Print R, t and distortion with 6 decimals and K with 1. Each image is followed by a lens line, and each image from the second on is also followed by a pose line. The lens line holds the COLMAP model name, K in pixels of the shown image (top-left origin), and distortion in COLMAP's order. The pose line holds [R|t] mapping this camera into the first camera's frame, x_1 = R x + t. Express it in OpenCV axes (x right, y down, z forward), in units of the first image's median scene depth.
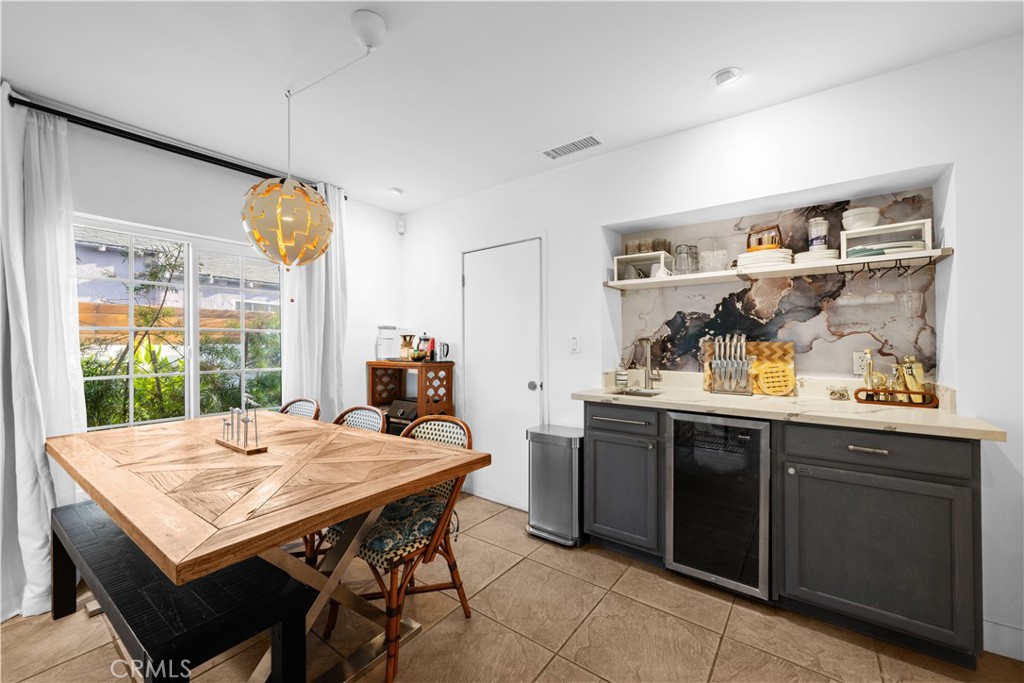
lens RADIAL K [[407.2, 0, 513.7], [0, 407.2, 340.5], [0, 0, 1]] dist [0.000806, 0.000591]
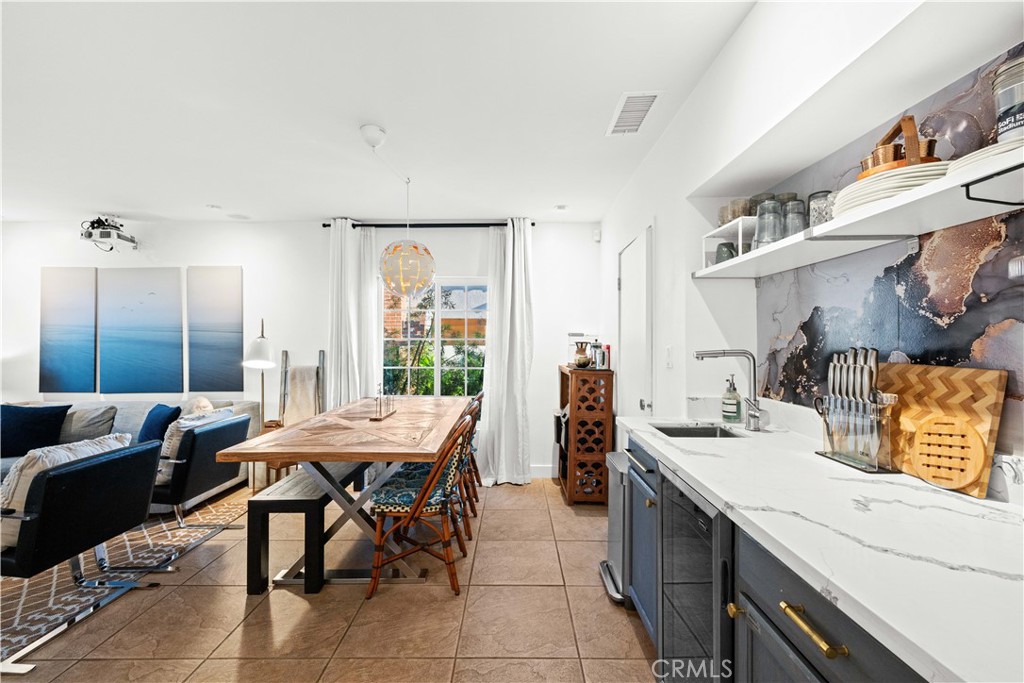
lens RADIAL K [[420.1, 0, 515.5], [0, 420.1, 341.4], [0, 0, 1]] dist [-0.000928, 0.000668]
pose [[0.596924, 0.003251, -0.802291, 0.727183], [-0.000855, 0.999994, 0.003416, -0.027034], [0.802297, -0.001354, 0.596923, 0.337443]]
